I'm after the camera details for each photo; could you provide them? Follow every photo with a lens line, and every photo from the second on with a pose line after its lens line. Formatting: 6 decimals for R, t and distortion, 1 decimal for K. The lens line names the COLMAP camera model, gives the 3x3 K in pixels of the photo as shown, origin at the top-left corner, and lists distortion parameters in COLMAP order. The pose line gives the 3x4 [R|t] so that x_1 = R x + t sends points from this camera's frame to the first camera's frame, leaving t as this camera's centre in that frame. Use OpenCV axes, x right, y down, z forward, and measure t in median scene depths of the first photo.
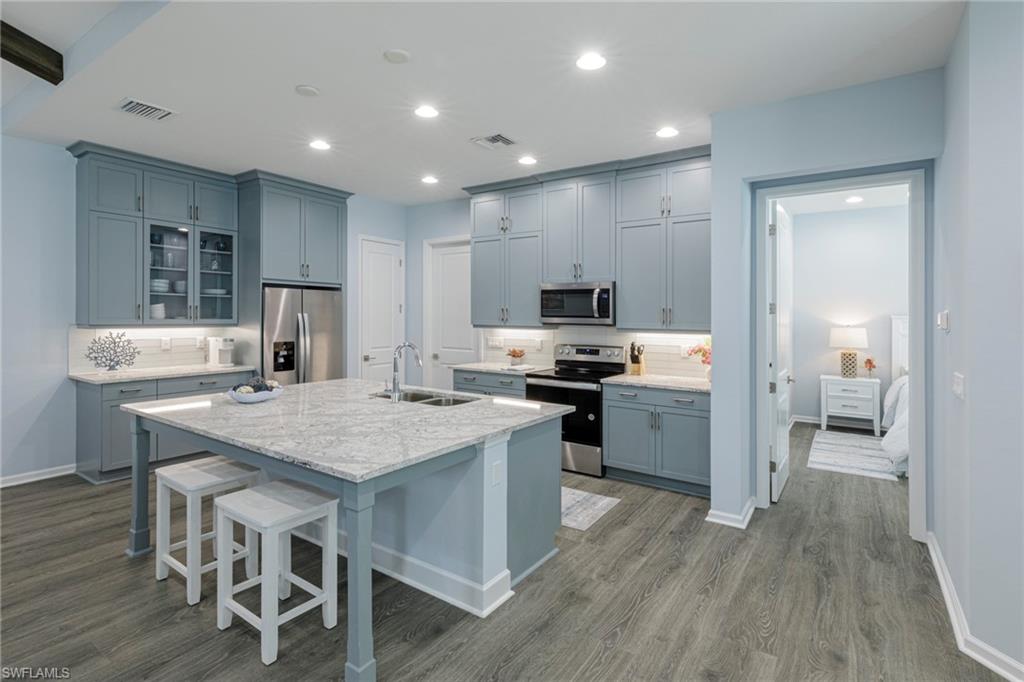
lens RADIAL K [[491.2, 0, 493.7], [0, 491.2, 323.9], [0, 0, 1]] dist [0.000246, 0.000545]
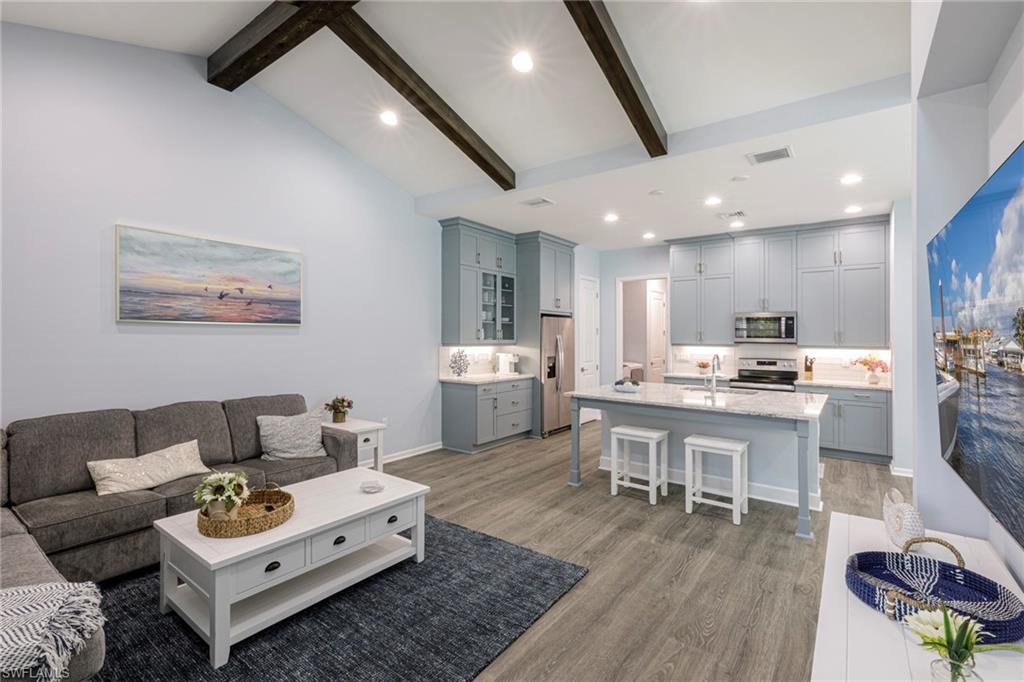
lens RADIAL K [[491.2, 0, 509.2], [0, 491.2, 341.7], [0, 0, 1]] dist [0.000246, 0.000545]
pose [[0.999925, -0.002810, 0.011886, -0.573364], [0.002874, 0.999981, -0.005390, 0.002848], [-0.011870, 0.005424, 0.999915, -0.364529]]
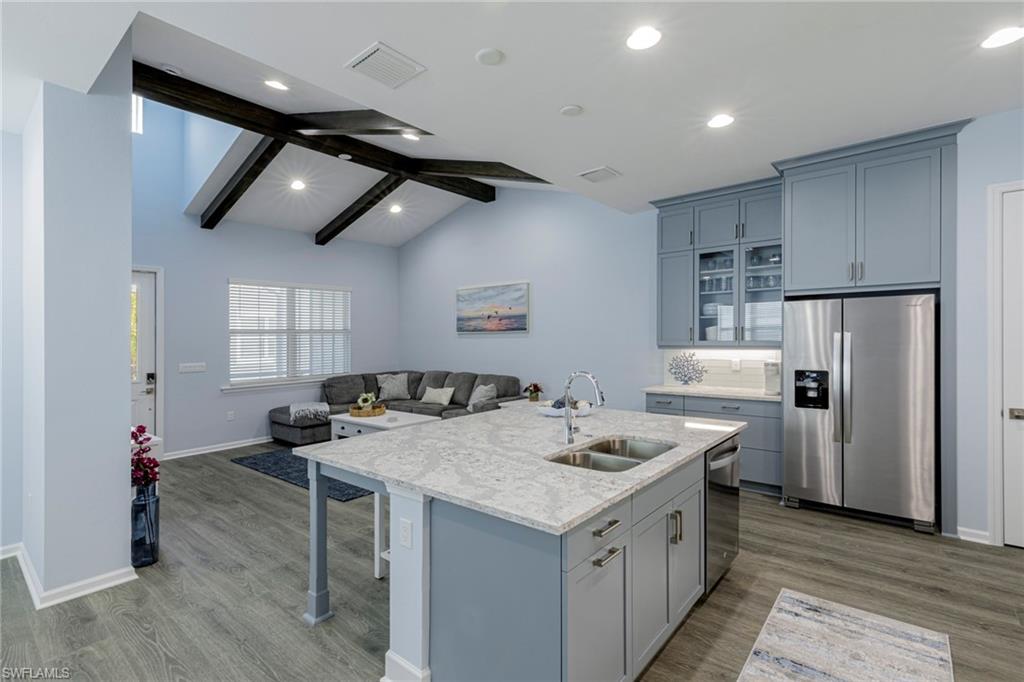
lens RADIAL K [[491.2, 0, 515.5], [0, 491.2, 339.5], [0, 0, 1]] dist [0.000246, 0.000545]
pose [[-0.077979, -0.002328, -0.996952, 0.374894], [-0.003535, 0.999992, -0.002059, -0.008311], [0.996949, 0.003364, -0.077987, 0.605406]]
